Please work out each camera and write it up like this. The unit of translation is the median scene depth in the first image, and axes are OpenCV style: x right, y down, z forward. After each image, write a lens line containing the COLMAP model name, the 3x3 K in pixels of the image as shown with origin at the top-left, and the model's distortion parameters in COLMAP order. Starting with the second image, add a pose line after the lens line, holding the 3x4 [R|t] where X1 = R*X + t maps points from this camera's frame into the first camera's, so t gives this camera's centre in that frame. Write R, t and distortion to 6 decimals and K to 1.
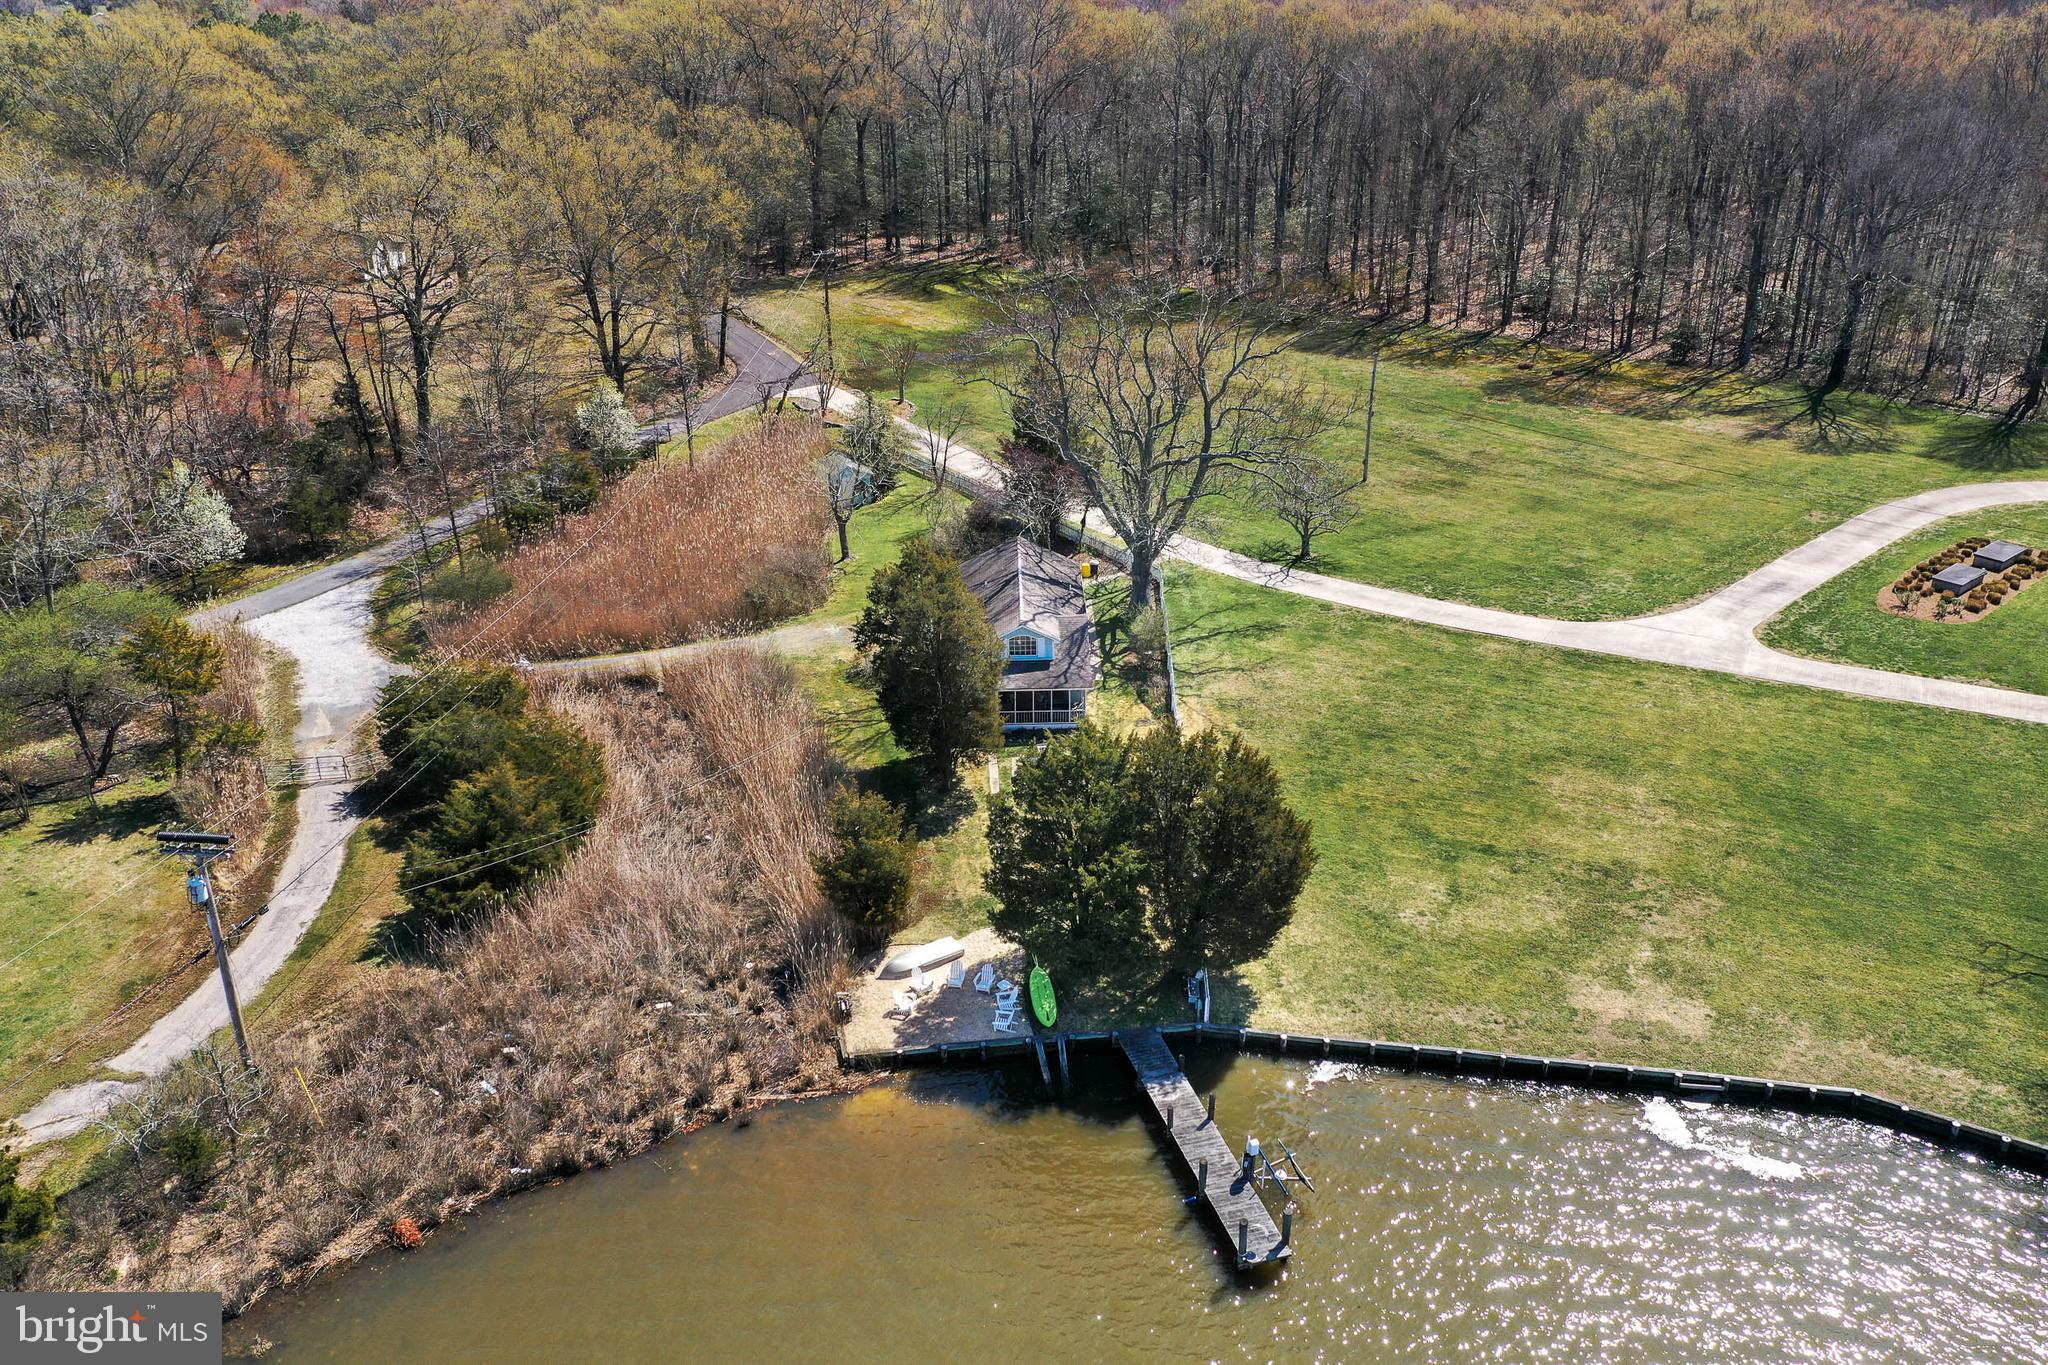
lens RADIAL K [[1644.6, 0, 1023.3], [0, 1644.6, 692.9], [0, 0, 1]] dist [0.031152, -0.007905]
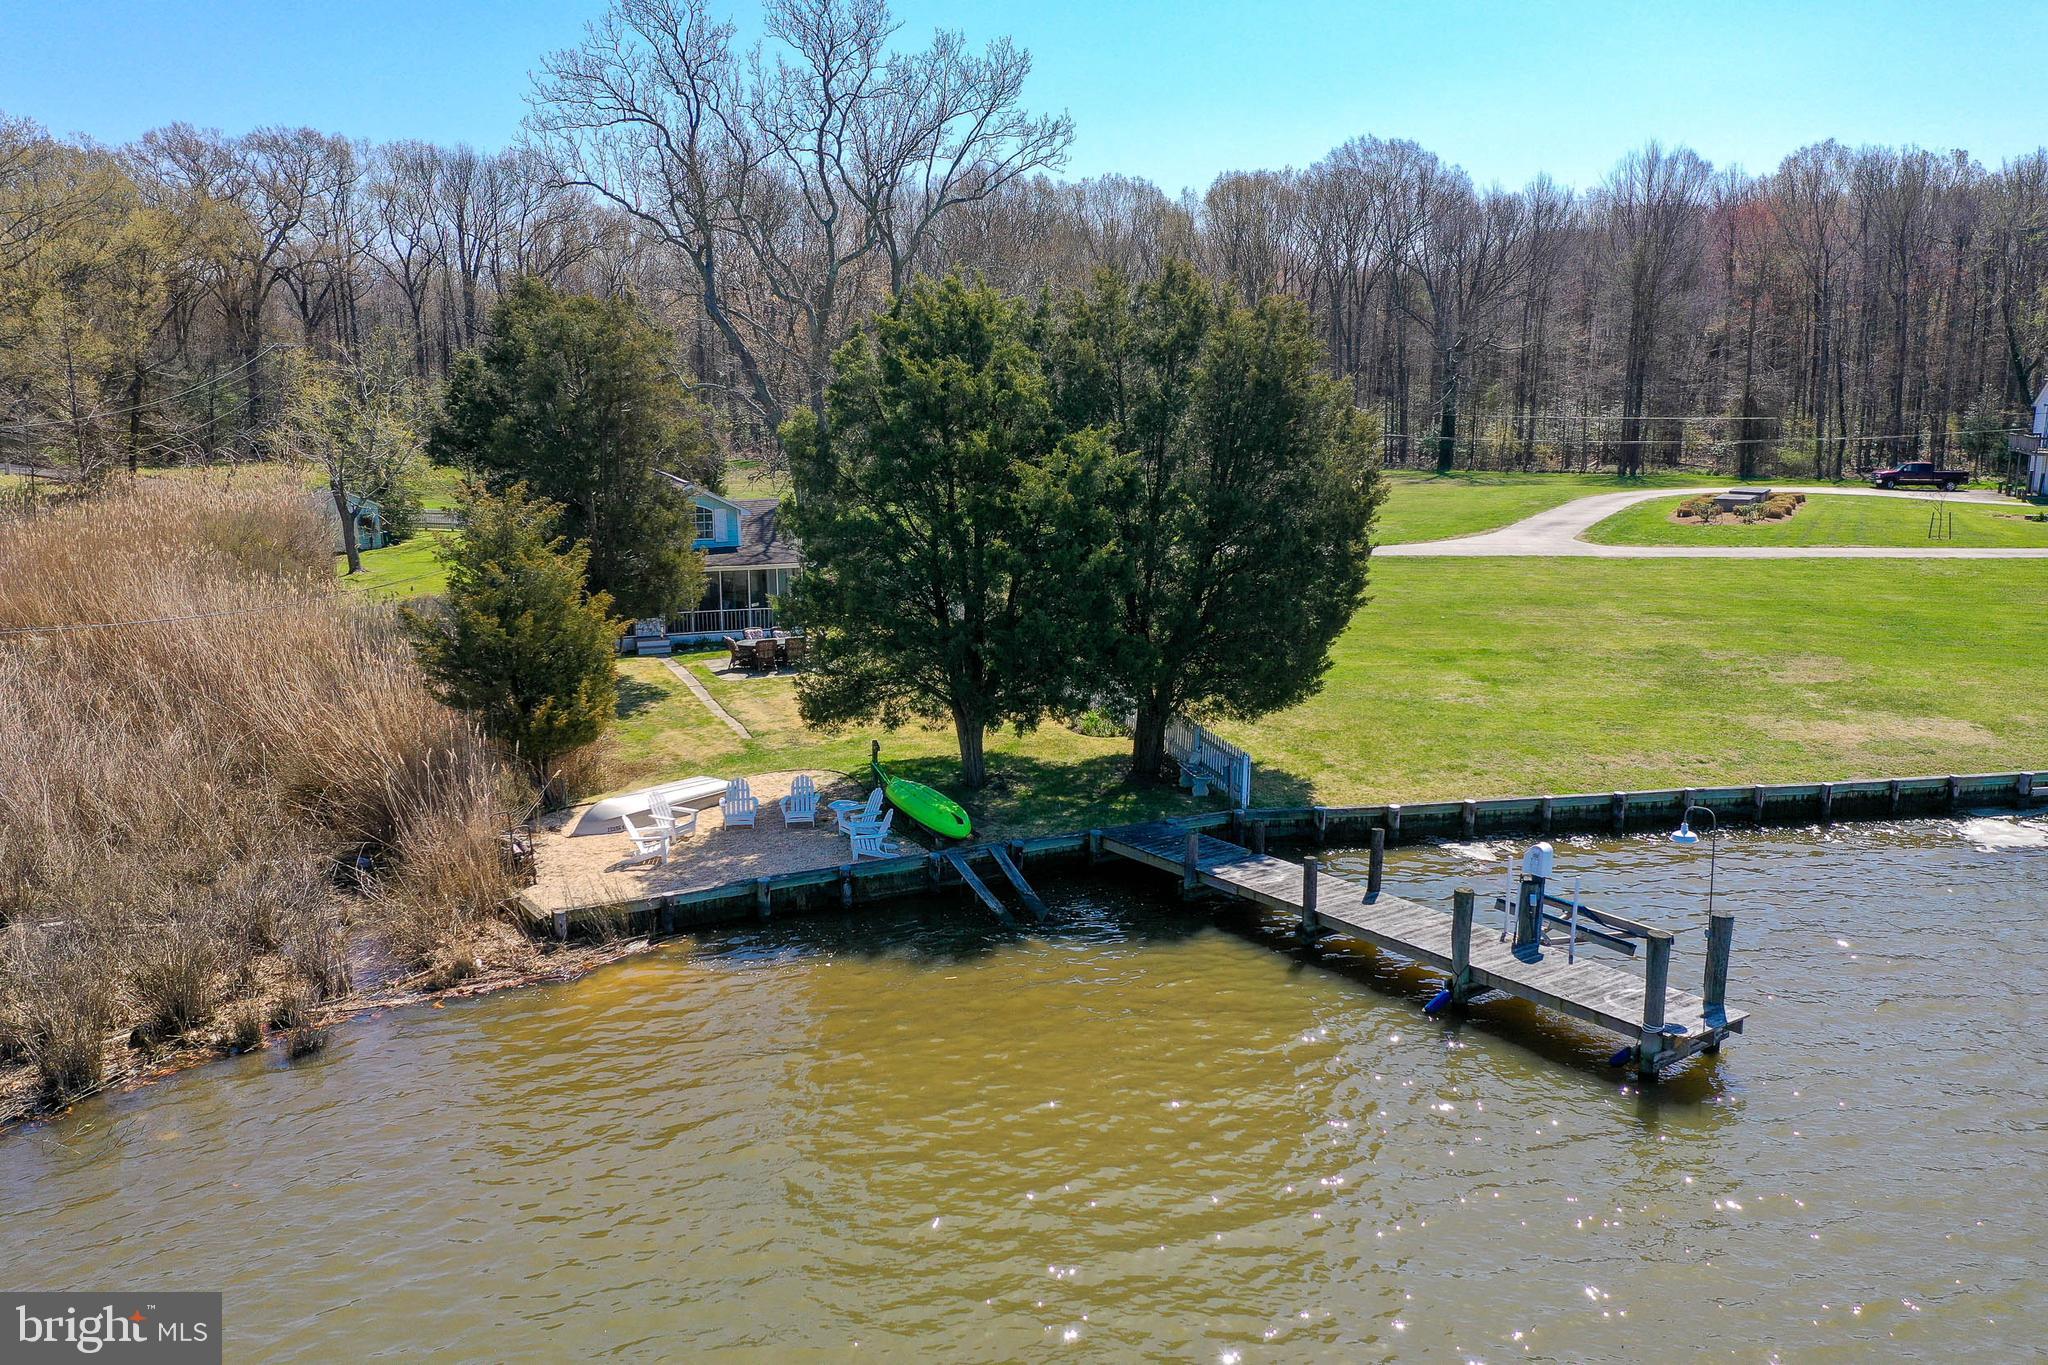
lens RADIAL K [[1644.6, 0, 1027.7], [0, 1644.6, 690.6], [0, 0, 1]] dist [0.031152, -0.007905]
pose [[0.943617, -0.053269, 0.326726, -0.089932], [0.134469, 0.963554, -0.231263, 0.200223], [-0.302499, 0.262158, 0.916388, 0.386479]]
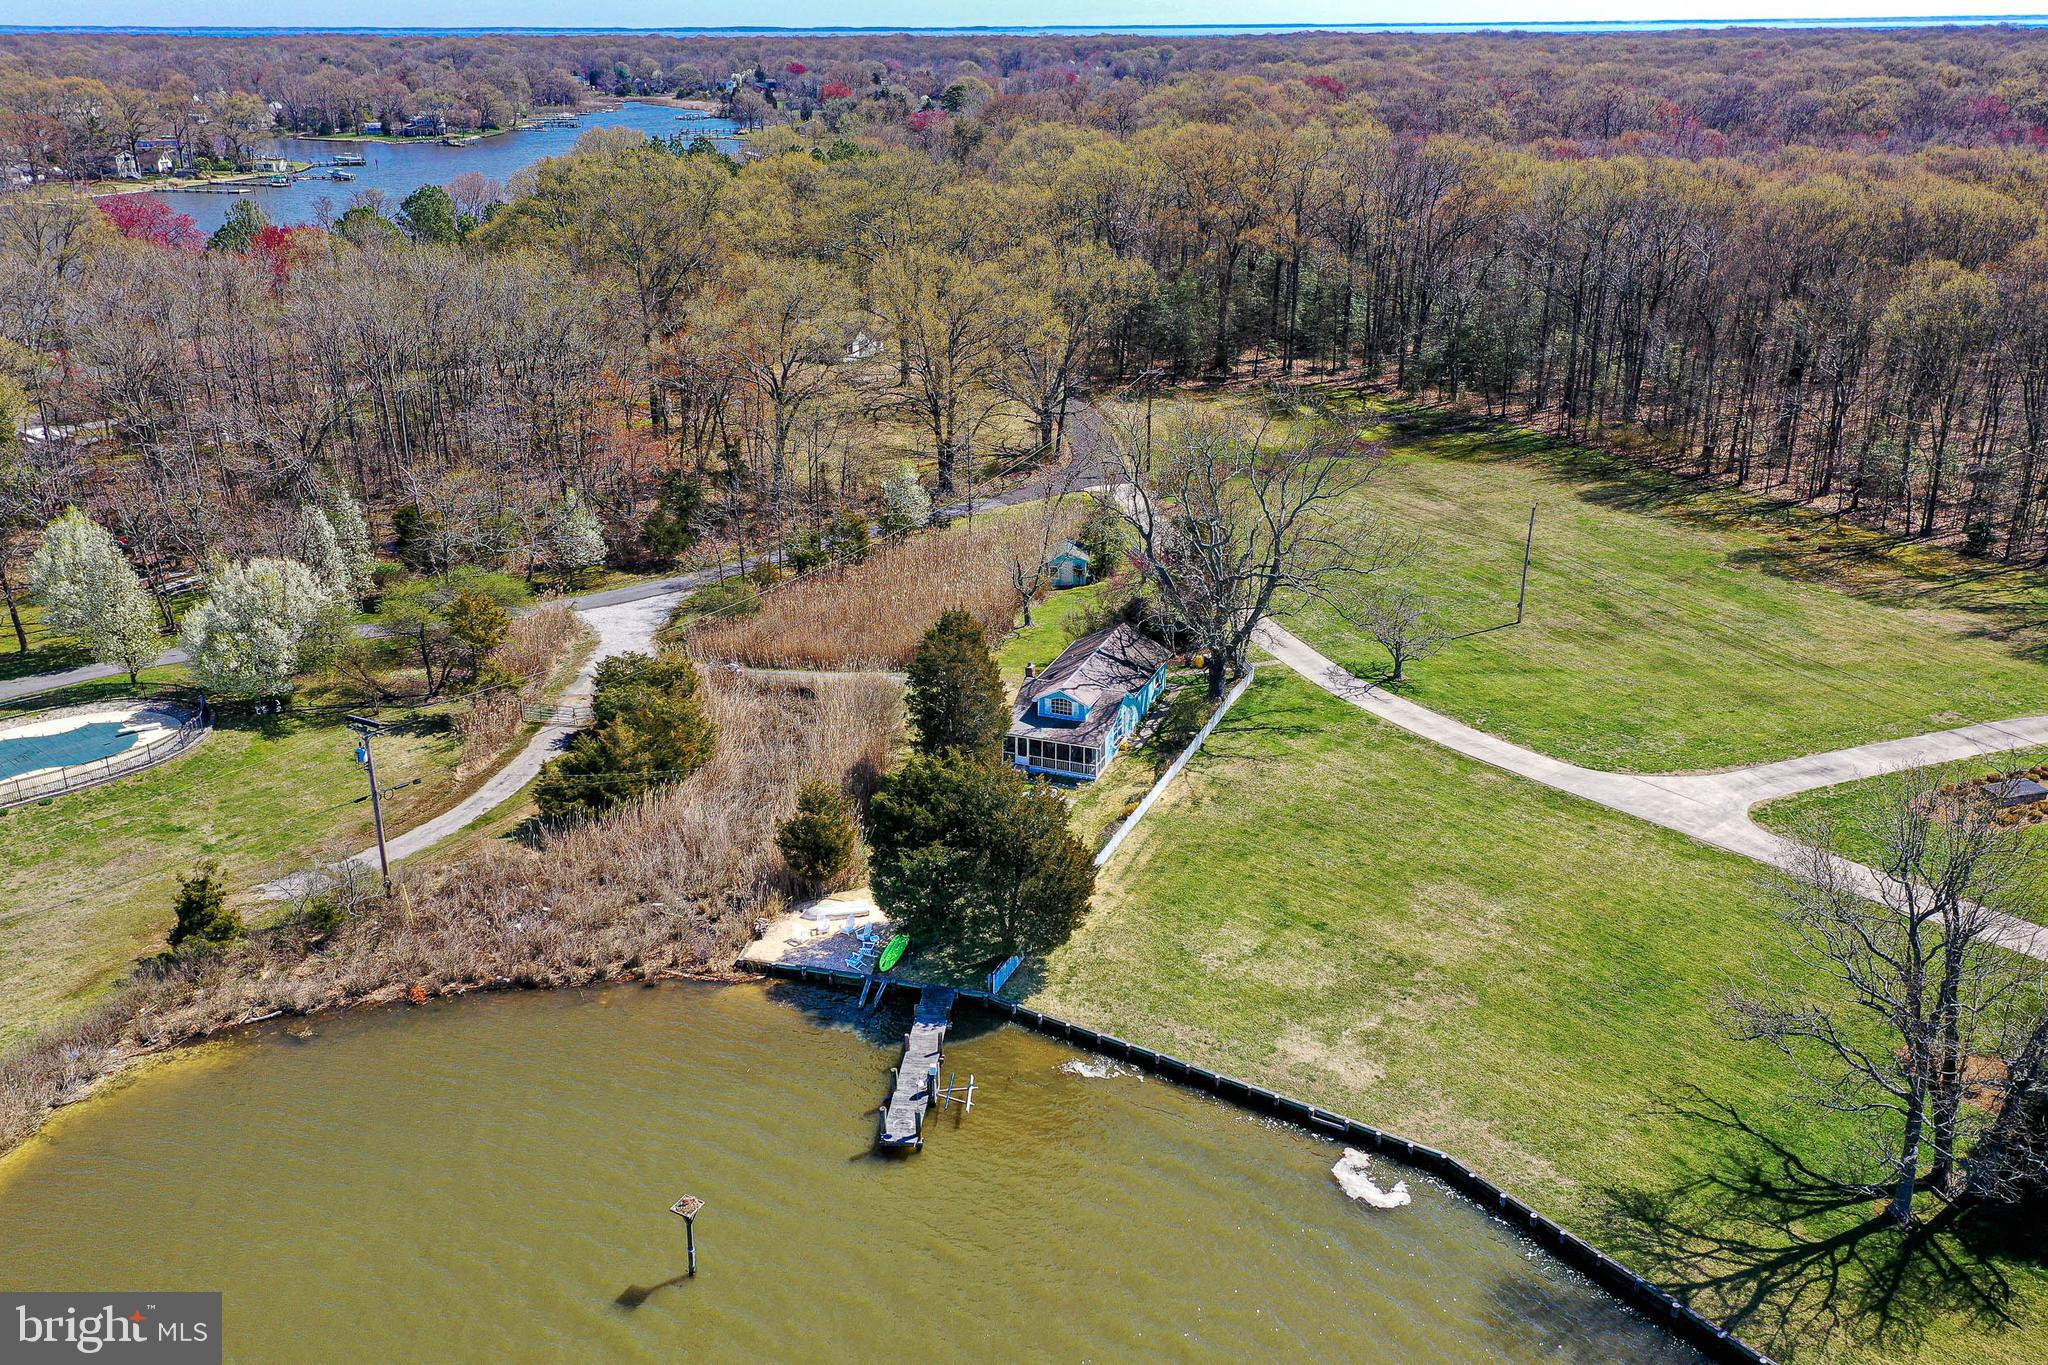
lens RADIAL K [[1644.6, 0, 1006.8], [0, 1644.6, 682.0], [0, 0, 1]] dist [0.031152, -0.007905]
pose [[0.923216, 0.147405, -0.354886, 0.395221], [-0.168325, 0.985316, -0.028628, -0.004767], [0.345455, 0.086166, 0.934471, -0.165986]]
